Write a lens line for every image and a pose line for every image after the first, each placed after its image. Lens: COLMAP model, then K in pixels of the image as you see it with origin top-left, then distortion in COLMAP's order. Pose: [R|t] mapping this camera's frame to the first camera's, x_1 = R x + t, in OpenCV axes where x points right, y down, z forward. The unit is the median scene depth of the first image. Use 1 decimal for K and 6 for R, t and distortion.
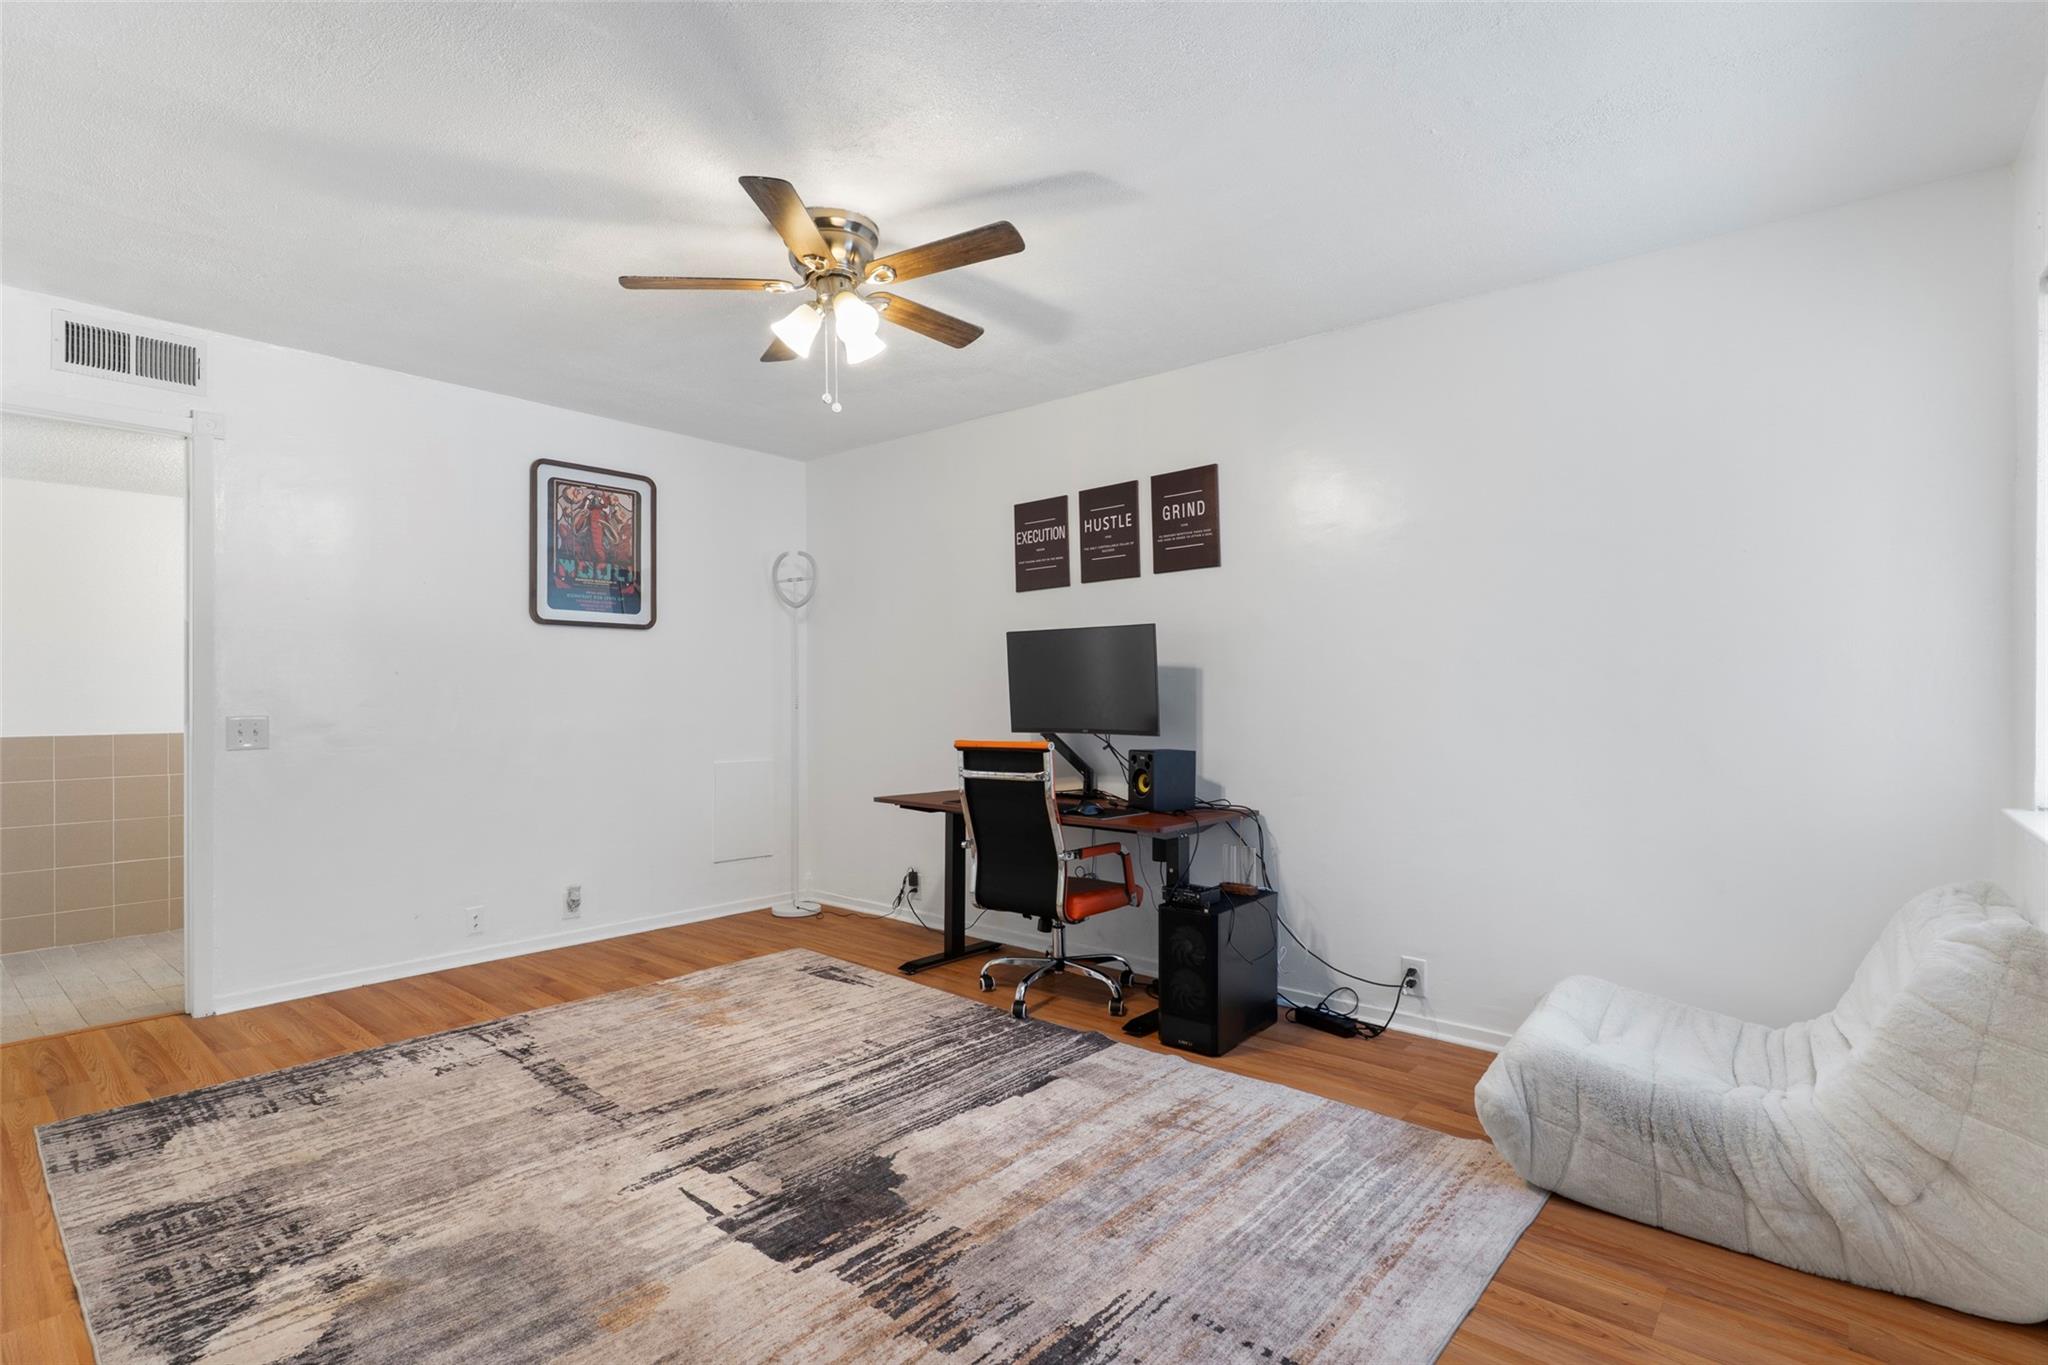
lens RADIAL K [[979.0, 0, 1021.0], [0, 979.0, 683.9], [0, 0, 1]] dist [0.000875, 0.002271]
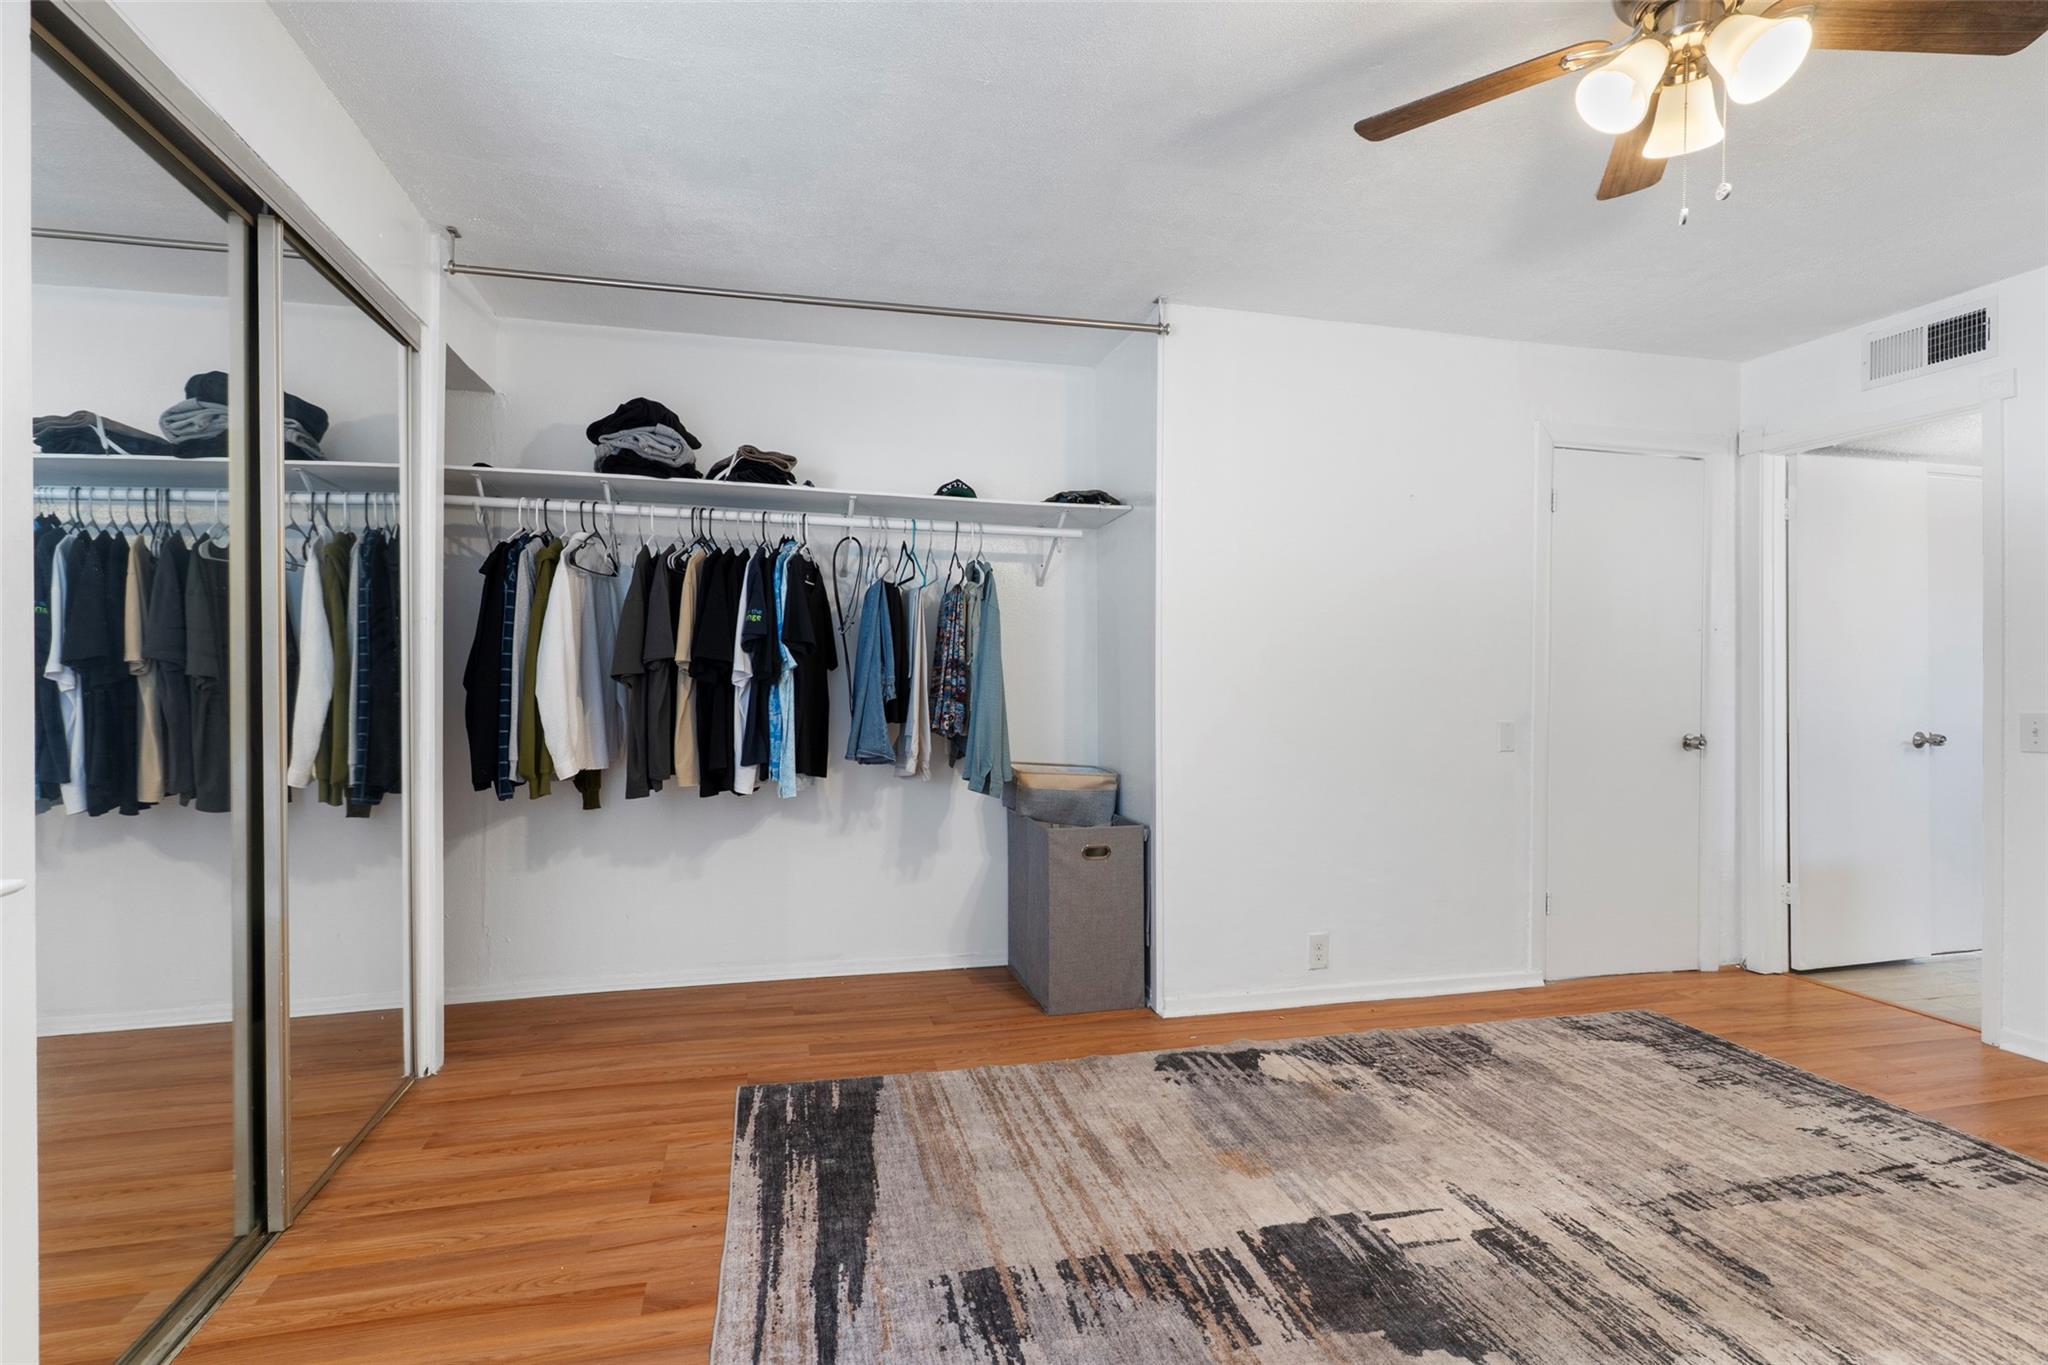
lens RADIAL K [[979.0, 0, 1024.0], [0, 979.0, 684.1], [0, 0, 1]] dist [0.000875, 0.002271]
pose [[-0.577036, -0.000737, -0.816718, 0.638158], [0.000753, 0.999999, -0.001434, 0.008339], [0.816718, -0.001442, -0.577035, 1.180390]]
